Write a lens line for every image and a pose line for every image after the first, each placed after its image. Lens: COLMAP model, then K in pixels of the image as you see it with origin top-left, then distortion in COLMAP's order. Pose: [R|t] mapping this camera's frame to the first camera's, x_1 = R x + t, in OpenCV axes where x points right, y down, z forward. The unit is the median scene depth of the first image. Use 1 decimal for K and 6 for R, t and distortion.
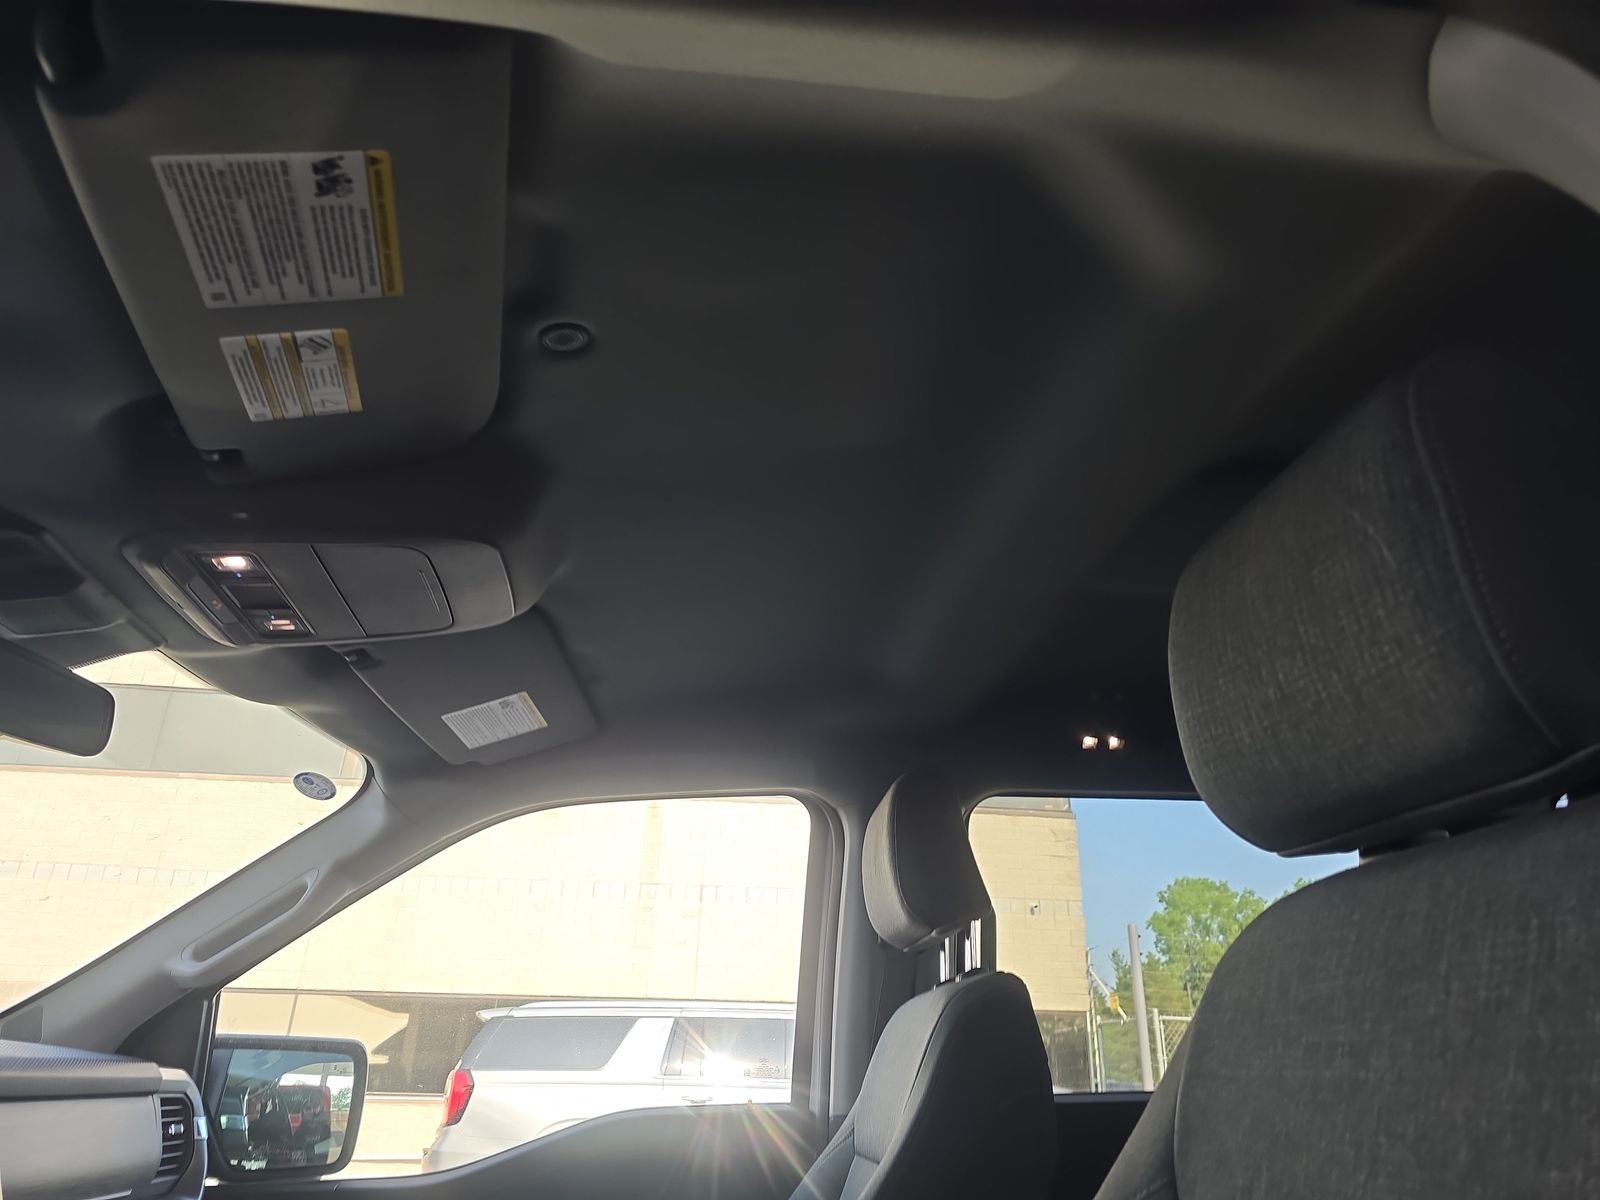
lens RADIAL K [[1071.4, 0, 826.0], [0, 1071.4, 607.7], [0, 0, 1]] dist [0.028498, -0.038233]
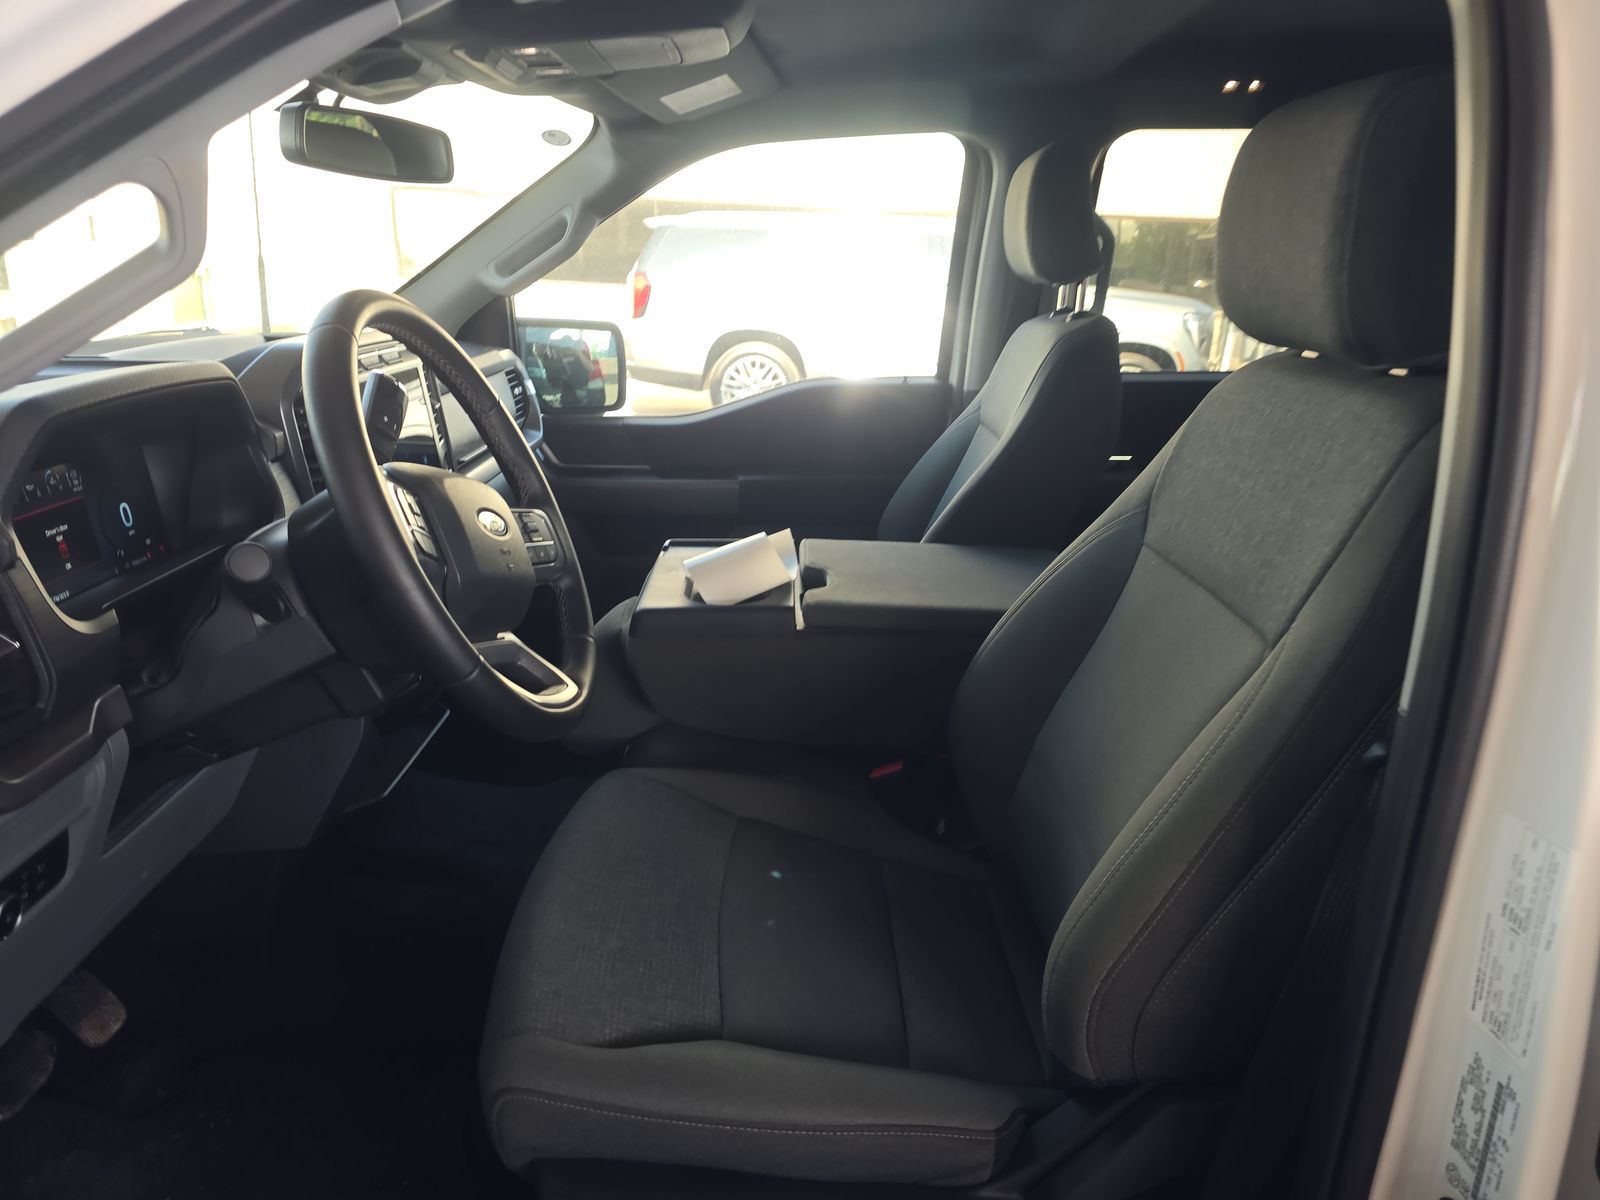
lens RADIAL K [[1071.4, 0, 826.0], [0, 1071.4, 607.7], [0, 0, 1]] dist [0.028498, -0.038233]
pose [[0.991746, 0.064031, -0.111087, -0.002661], [0.024878, 0.753821, 0.656609, -0.231796], [0.125783, -0.653952, 0.746006, -0.225685]]
